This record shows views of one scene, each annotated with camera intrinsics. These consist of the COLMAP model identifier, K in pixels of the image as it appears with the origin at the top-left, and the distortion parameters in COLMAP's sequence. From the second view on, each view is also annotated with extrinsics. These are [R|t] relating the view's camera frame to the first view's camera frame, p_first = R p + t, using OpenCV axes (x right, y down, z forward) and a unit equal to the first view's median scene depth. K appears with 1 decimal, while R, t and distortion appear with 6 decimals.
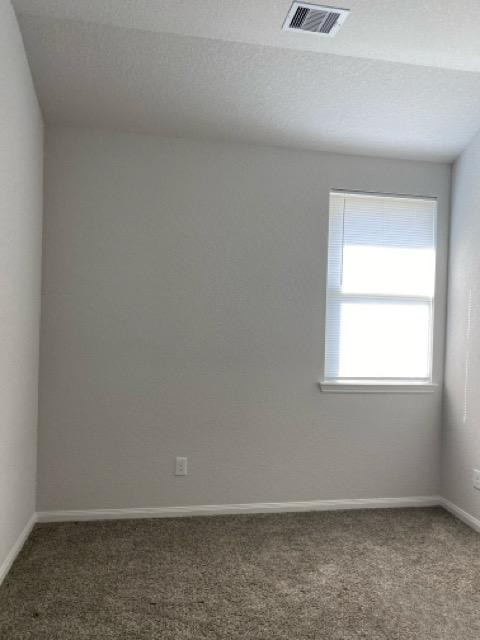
lens RADIAL K [[491.6, 0, 242.0], [0, 491.6, 321.4], [0, 0, 1]] dist [0.049046, -0.005555]
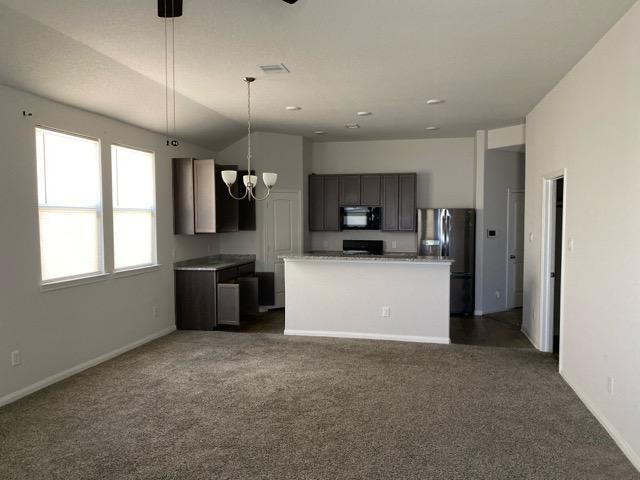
lens RADIAL K [[491.6, 0, 320.9], [0, 491.6, 240.4], [0, 0, 1]] dist [0.049046, -0.005555]
pose [[0.385582, -0.084599, 0.918787, -0.837387], [0.054881, 0.996127, 0.068689, -0.033303], [-0.921040, 0.023939, 0.388732, -0.149478]]
